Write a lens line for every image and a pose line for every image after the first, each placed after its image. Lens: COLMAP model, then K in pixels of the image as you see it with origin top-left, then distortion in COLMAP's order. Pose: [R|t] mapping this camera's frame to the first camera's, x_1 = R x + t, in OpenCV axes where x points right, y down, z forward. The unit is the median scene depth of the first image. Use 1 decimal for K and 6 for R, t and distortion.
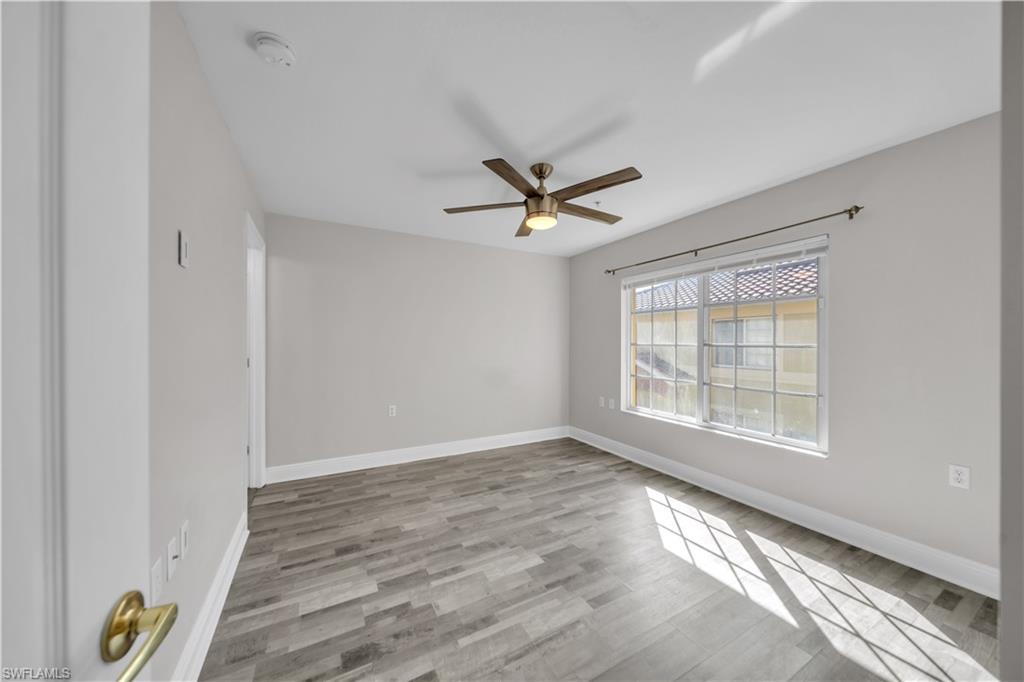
lens RADIAL K [[353.3, 0, 504.3], [0, 353.3, 343.4], [0, 0, 1]] dist [0.001295, -0.001010]
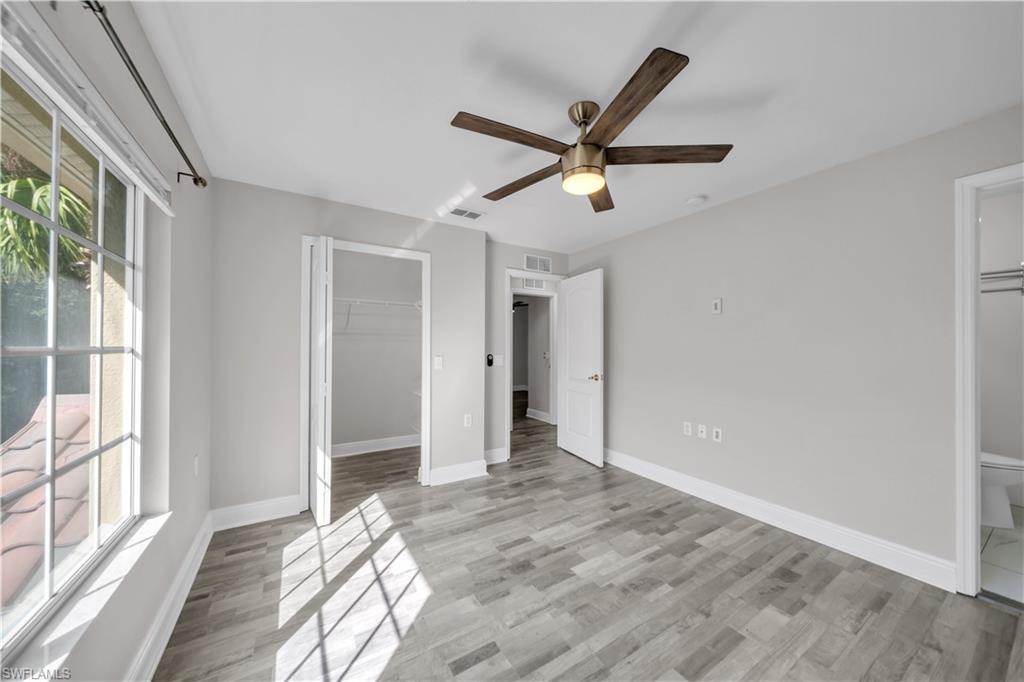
lens RADIAL K [[353.3, 0, 512.9], [0, 353.3, 342.6], [0, 0, 1]] dist [0.001295, -0.001010]
pose [[-0.997306, -0.006497, -0.073064, 0.348648], [-0.005866, 0.999944, -0.008855, -0.001179], [0.073117, -0.008403, -0.997288, 1.975573]]
